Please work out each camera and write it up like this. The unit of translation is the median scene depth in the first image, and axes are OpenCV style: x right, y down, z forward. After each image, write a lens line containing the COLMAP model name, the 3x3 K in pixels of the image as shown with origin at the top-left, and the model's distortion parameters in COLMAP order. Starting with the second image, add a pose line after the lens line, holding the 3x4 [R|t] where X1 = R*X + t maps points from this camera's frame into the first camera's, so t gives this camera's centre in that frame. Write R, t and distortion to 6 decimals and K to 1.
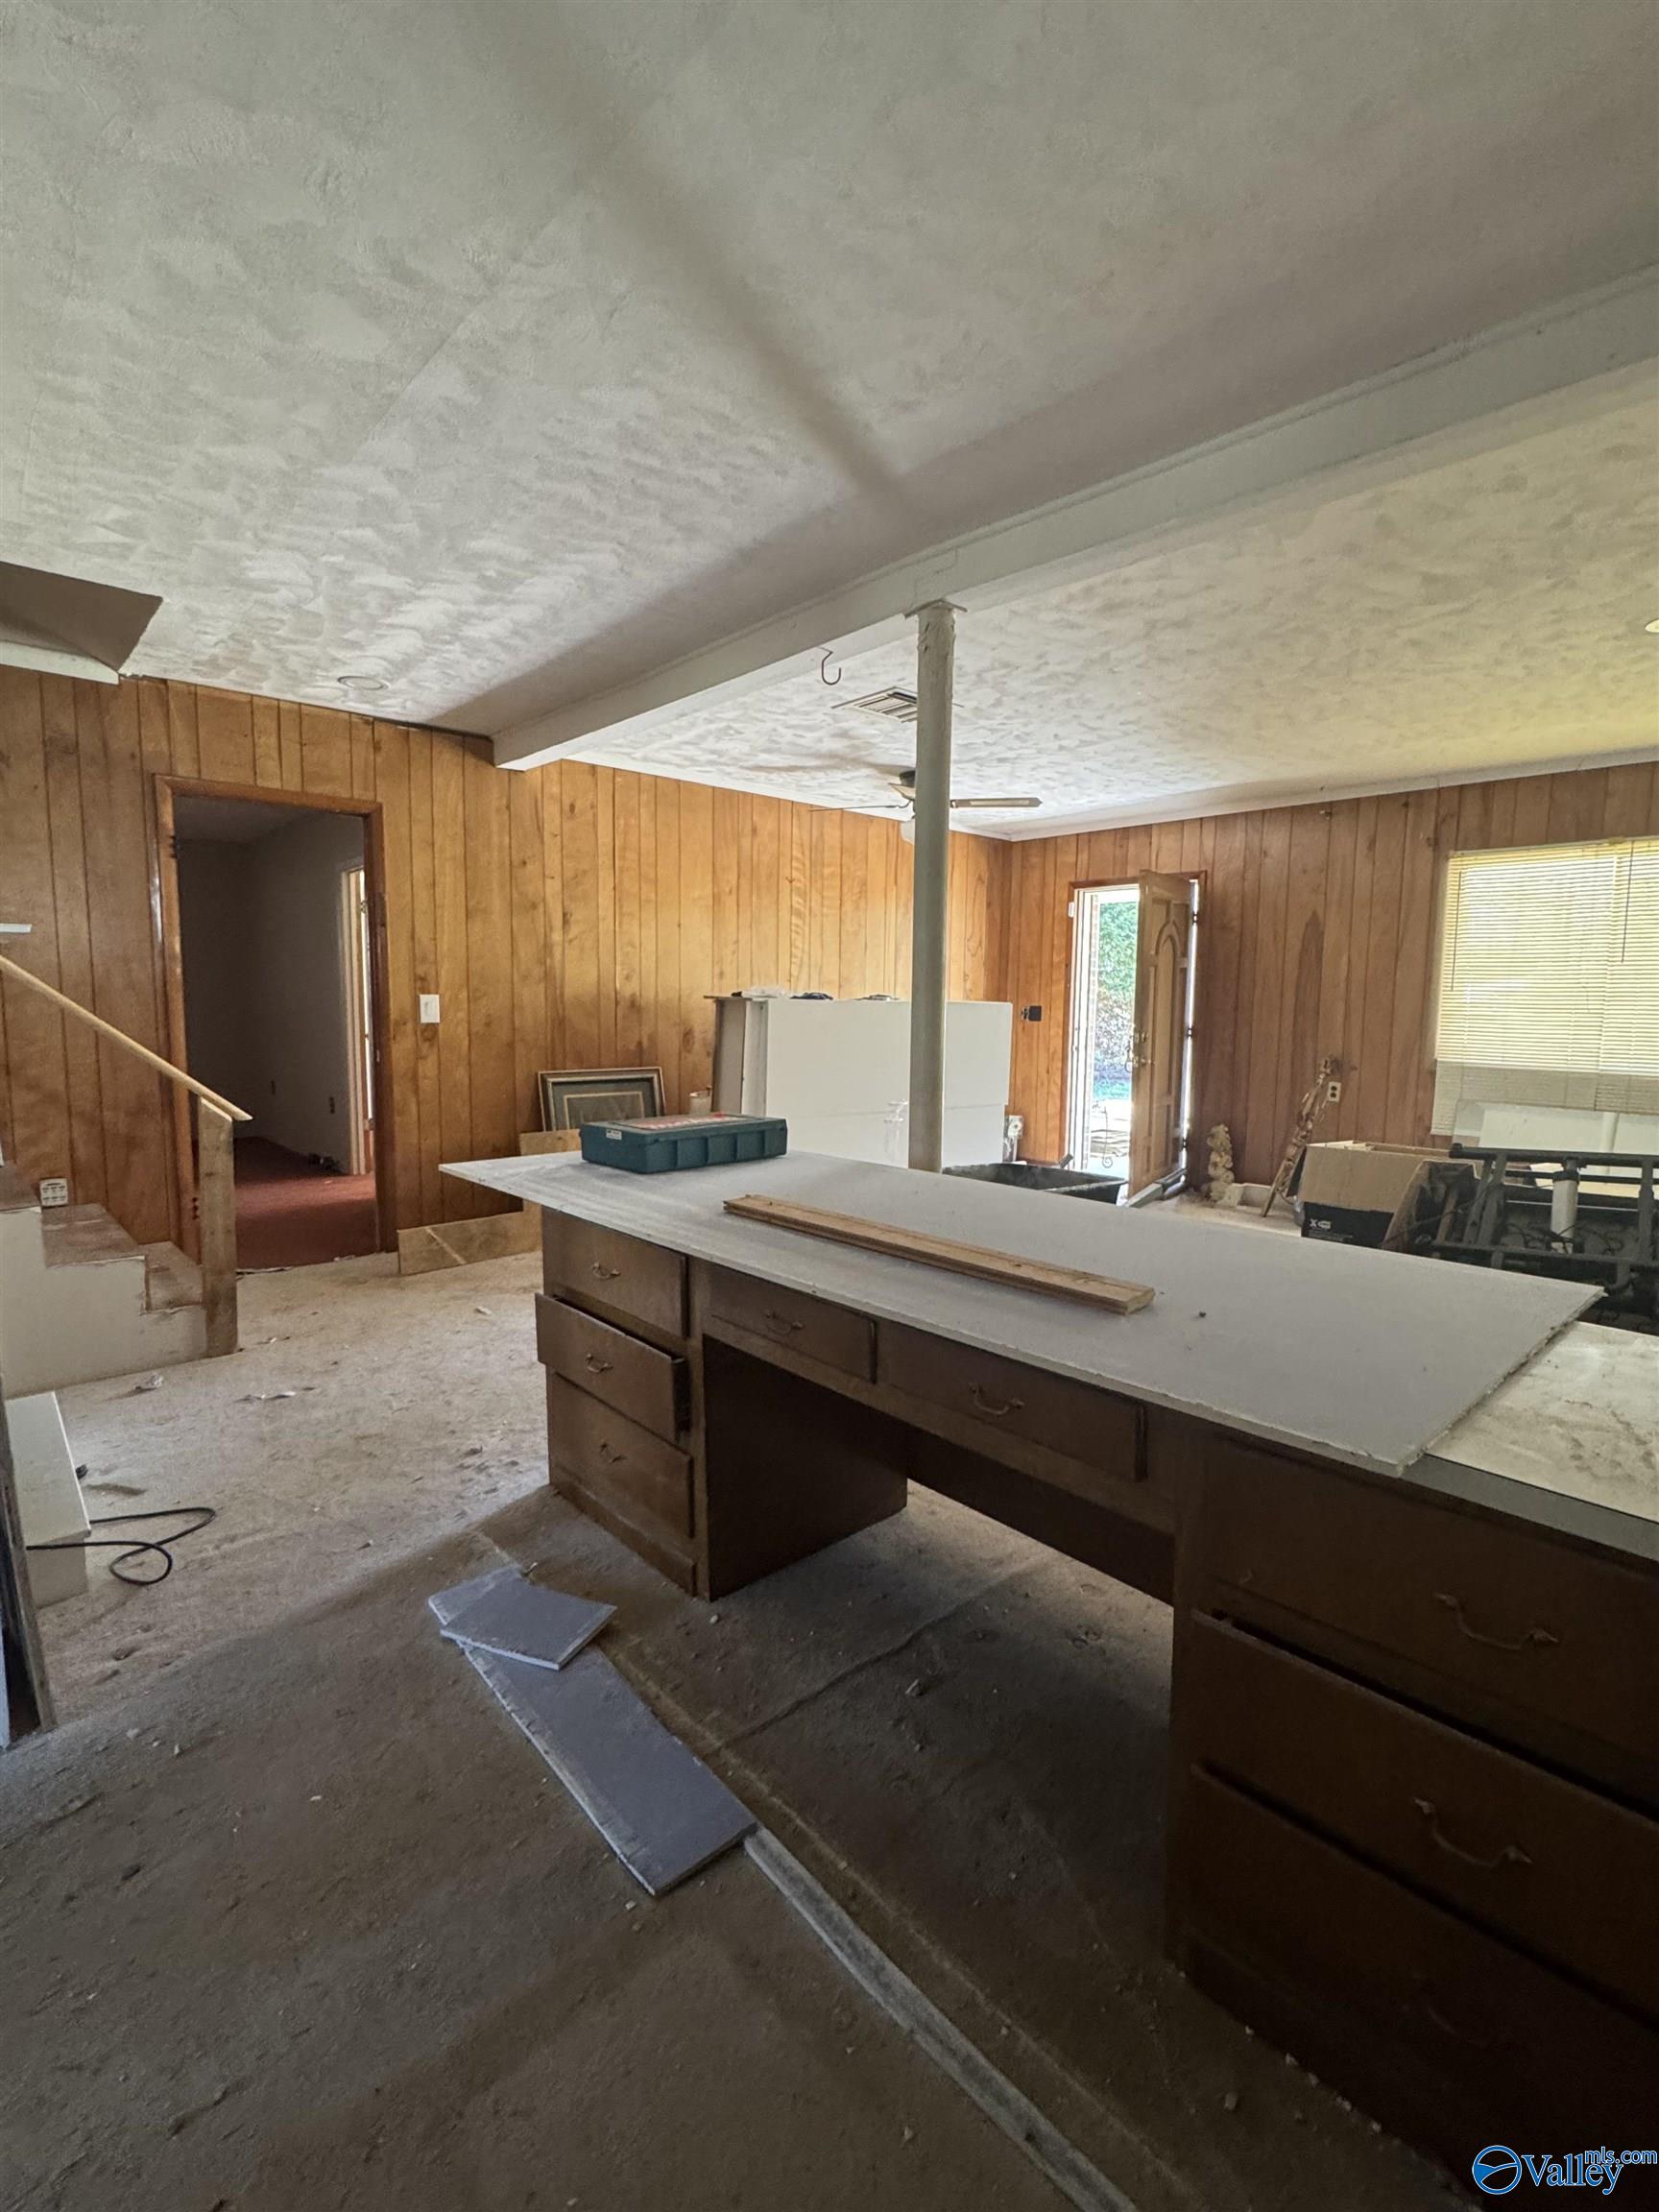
lens RADIAL K [[1016.3, 0, 829.5], [0, 1016.3, 1106.0], [0, 0, 1]] dist [-0.000137, -0.000006]
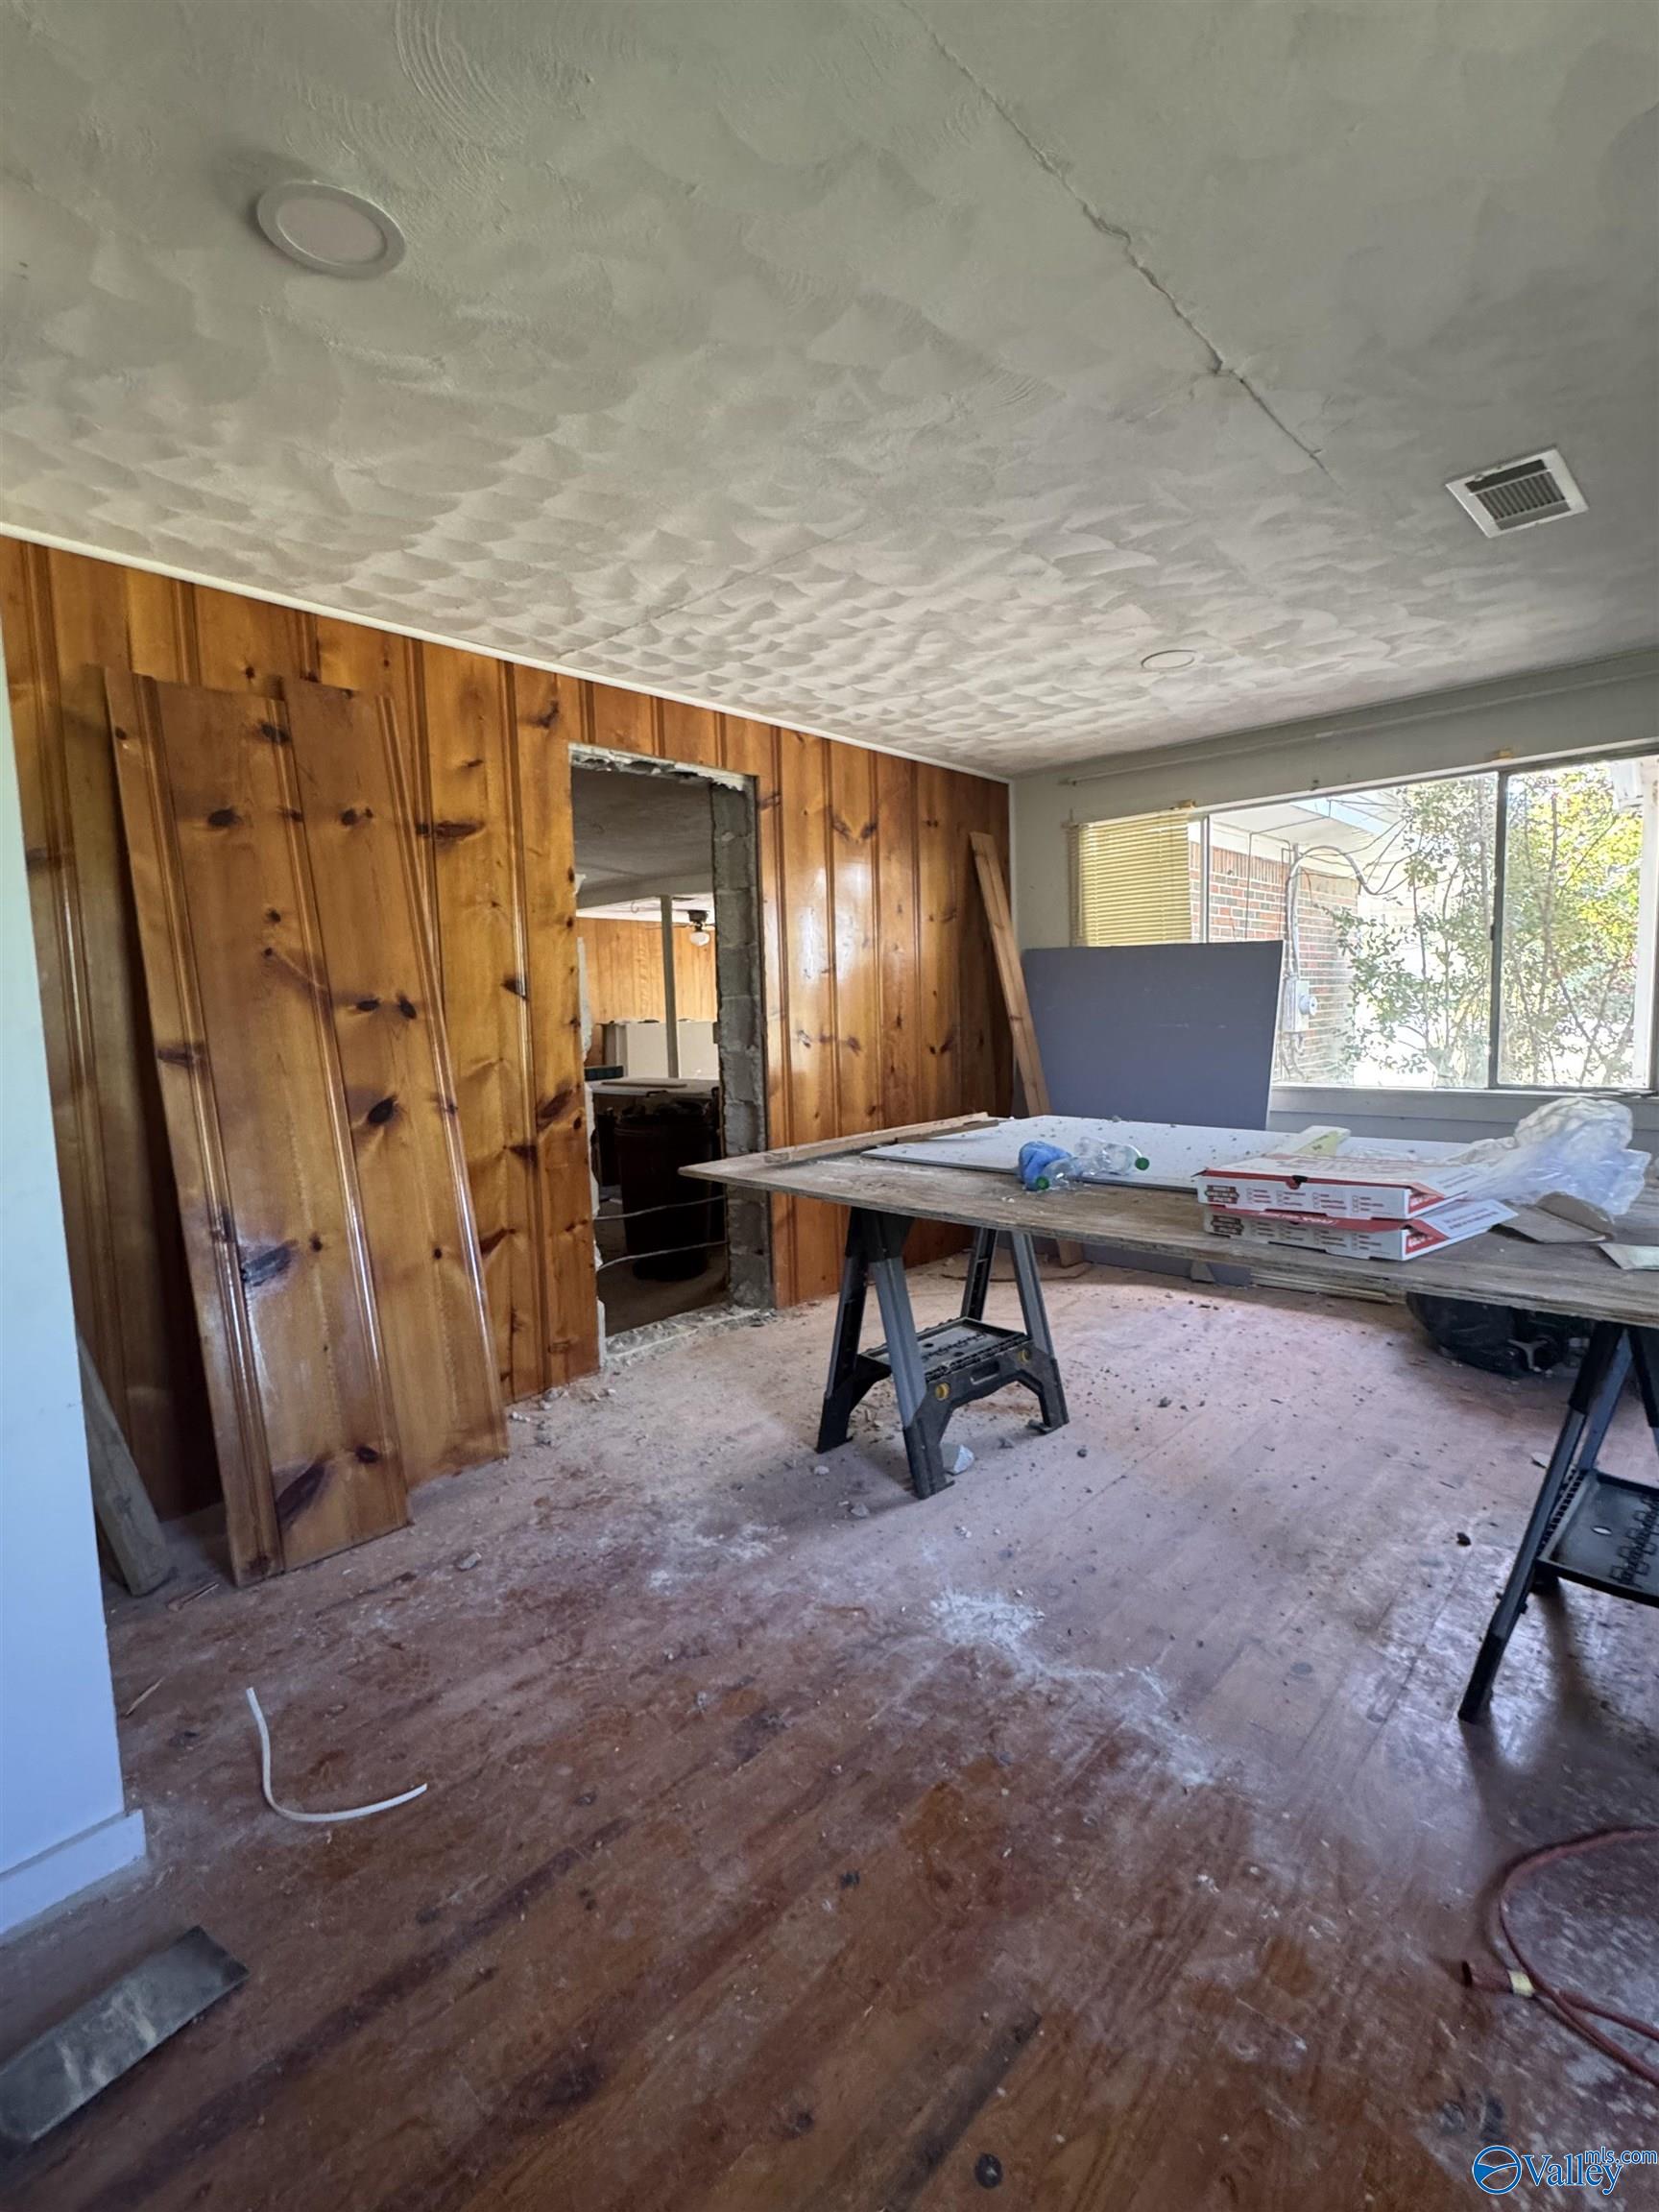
lens RADIAL K [[1016.3, 0, 829.5], [0, 1016.3, 1106.0], [0, 0, 1]] dist [-0.000137, -0.000006]
pose [[0.994282, -0.051938, 0.093299, 0.144726], [0.052473, 0.998617, -0.003280, 0.089127], [-0.093000, 0.008157, 0.995633, -1.080011]]
